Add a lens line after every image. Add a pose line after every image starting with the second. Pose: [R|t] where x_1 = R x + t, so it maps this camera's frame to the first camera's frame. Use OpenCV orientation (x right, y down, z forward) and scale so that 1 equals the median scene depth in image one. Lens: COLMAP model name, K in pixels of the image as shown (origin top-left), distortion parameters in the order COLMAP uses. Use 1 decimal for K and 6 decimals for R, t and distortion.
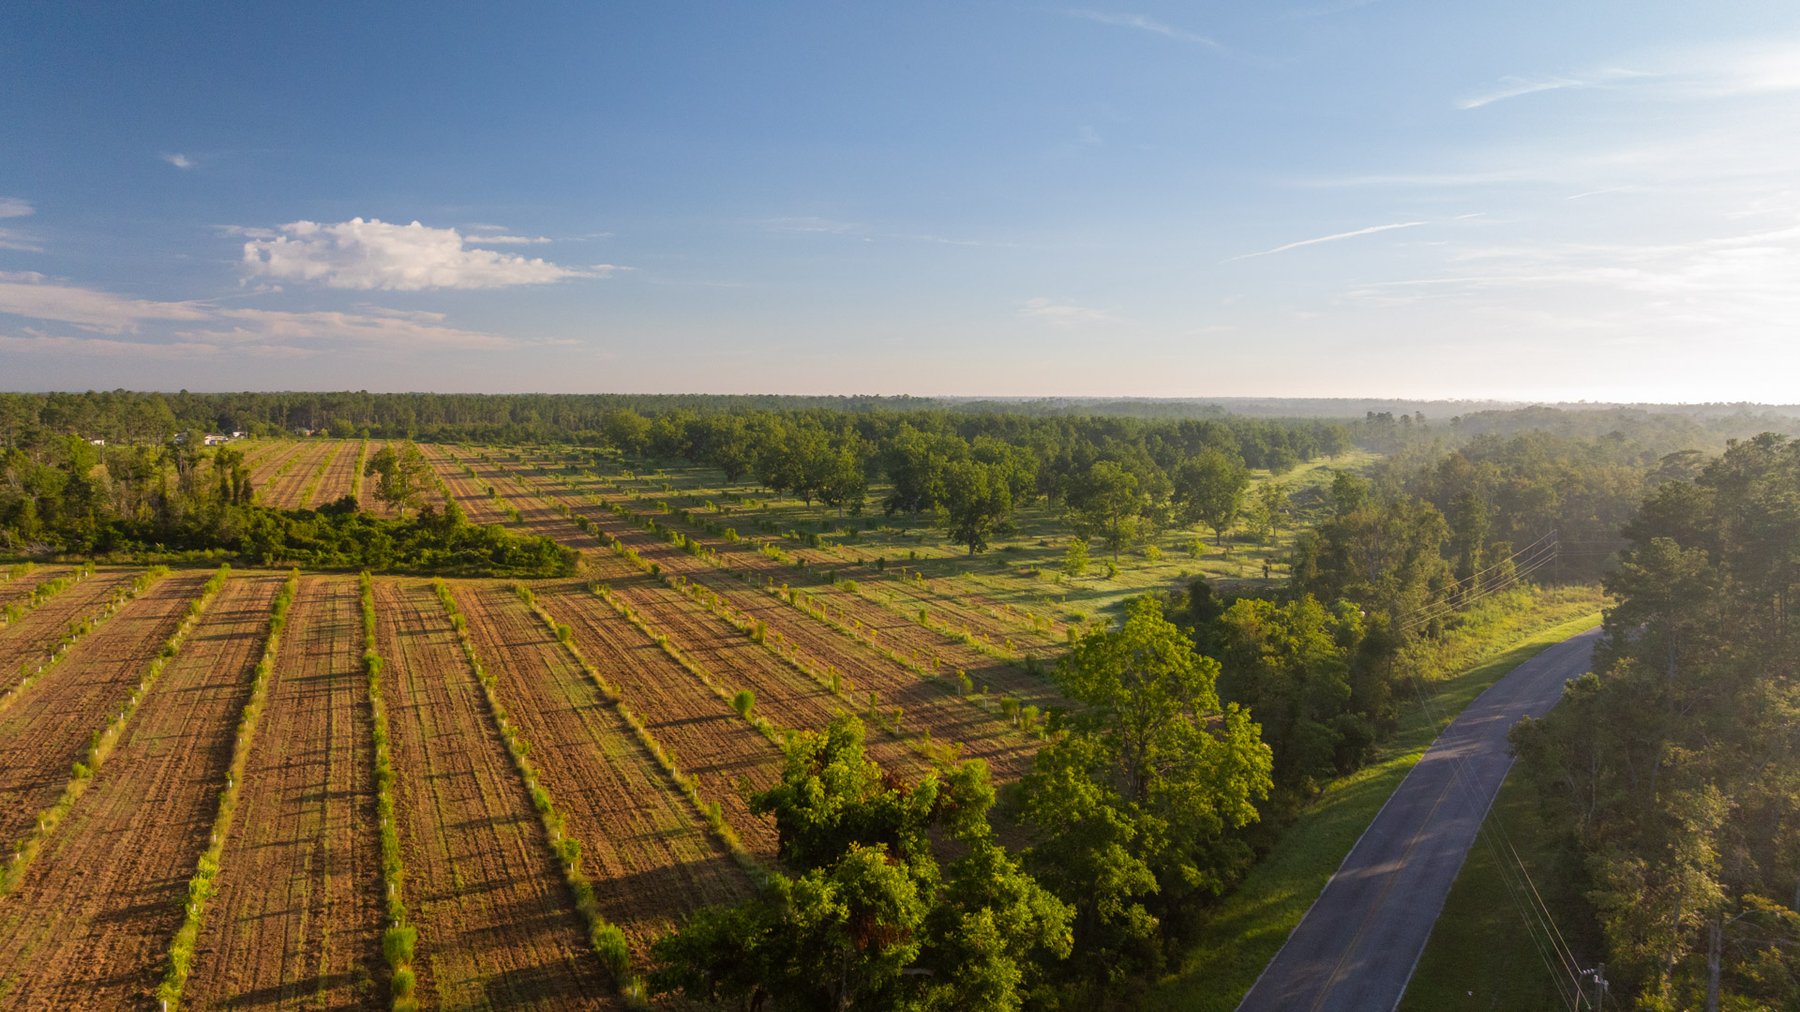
lens RADIAL K [[1267.1, 0, 909.7], [0, 1267.1, 523.5], [0, 0, 1]] dist [-0.035834, 0.036725]
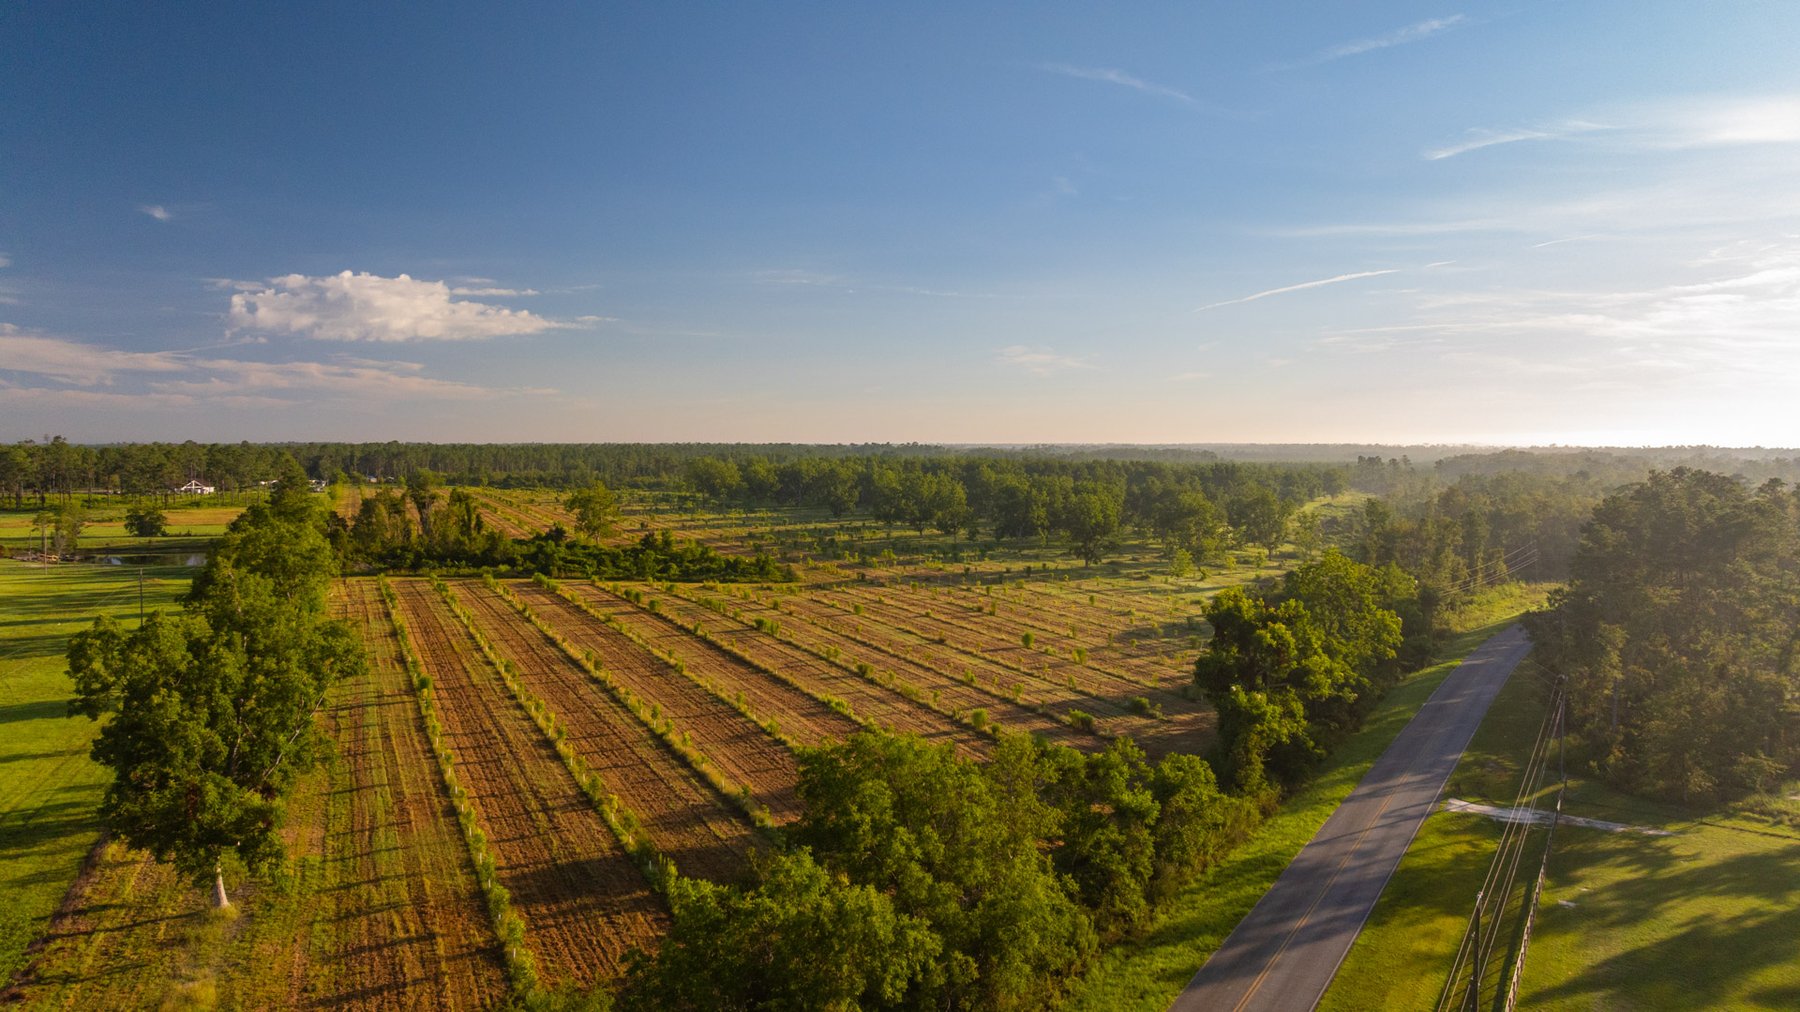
lens RADIAL K [[1267.1, 0, 909.7], [0, 1267.1, 523.5], [0, 0, 1]] dist [-0.035834, 0.036725]
pose [[0.999838, -0.006286, 0.016884, -0.134549], [0.006915, 0.999275, -0.037436, 0.024655], [-0.016637, 0.037547, 0.999156, -0.252287]]
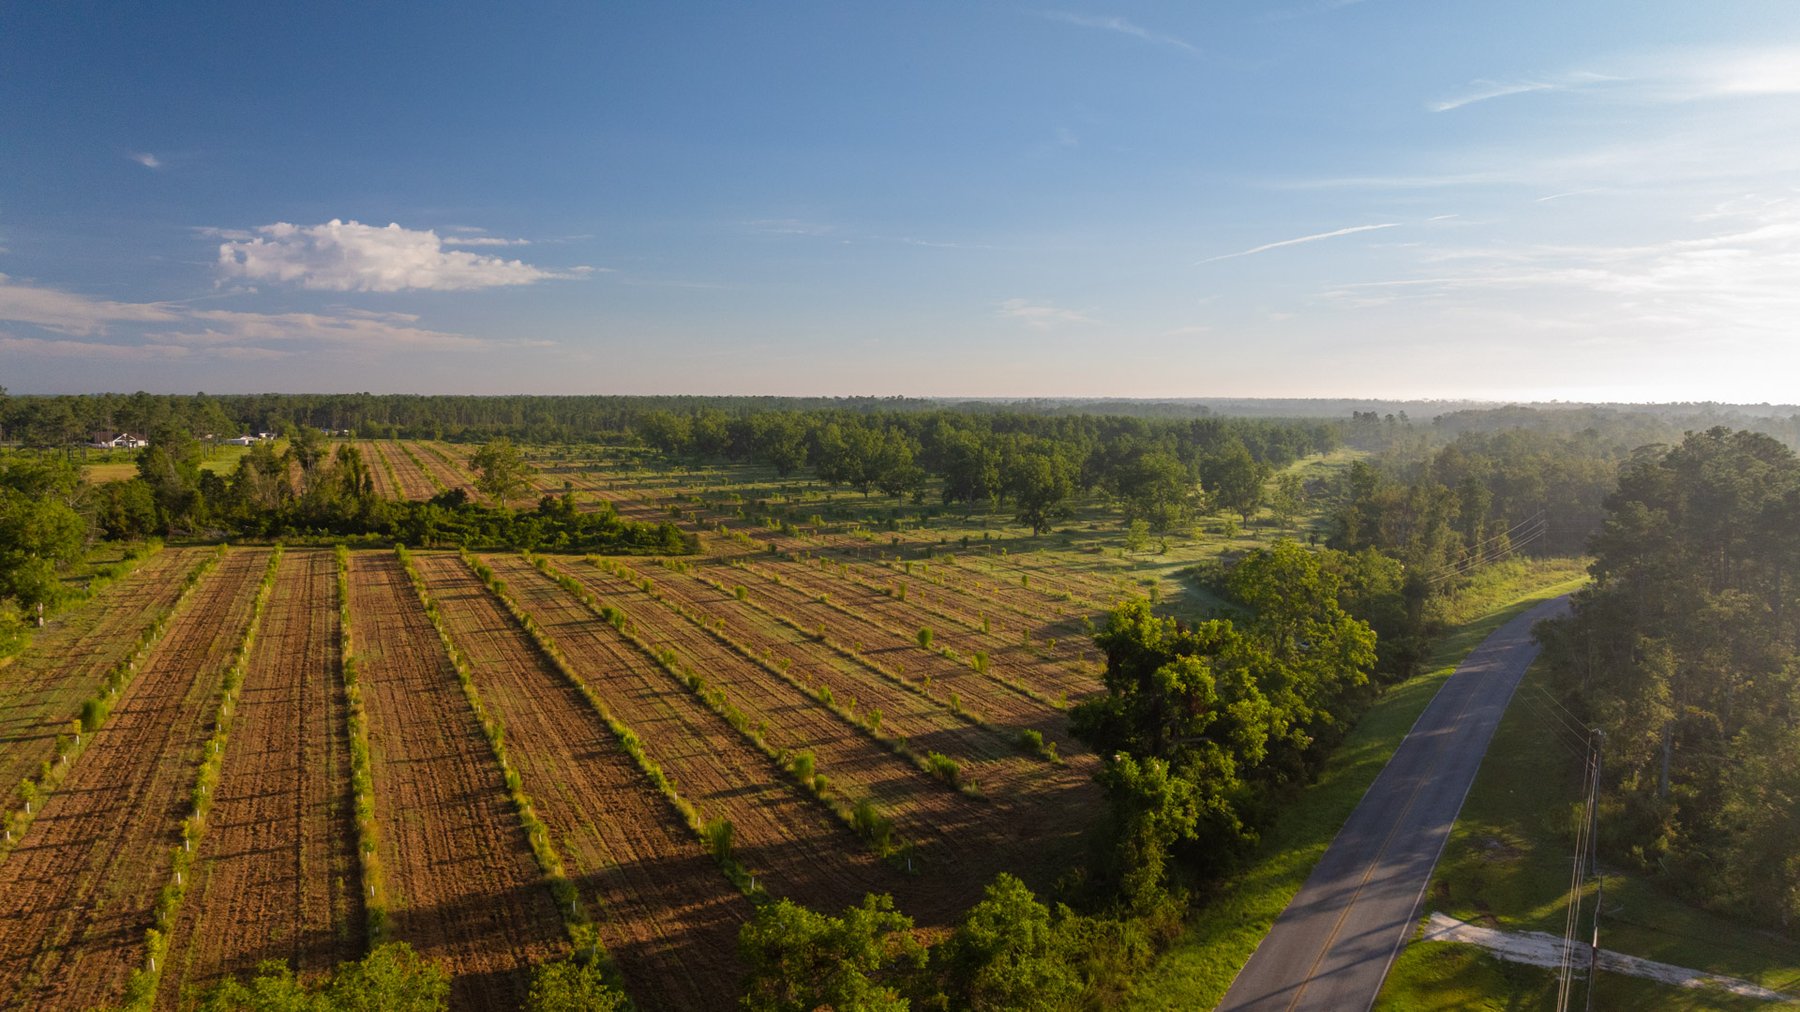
lens RADIAL K [[1267.1, 0, 909.7], [0, 1267.1, 523.5], [0, 0, 1]] dist [-0.035834, 0.036725]
pose [[0.999829, -0.003551, 0.018138, -0.075110], [0.003567, 0.999993, -0.000804, 0.012287], [-0.018135, 0.000869, 0.999835, -0.123486]]
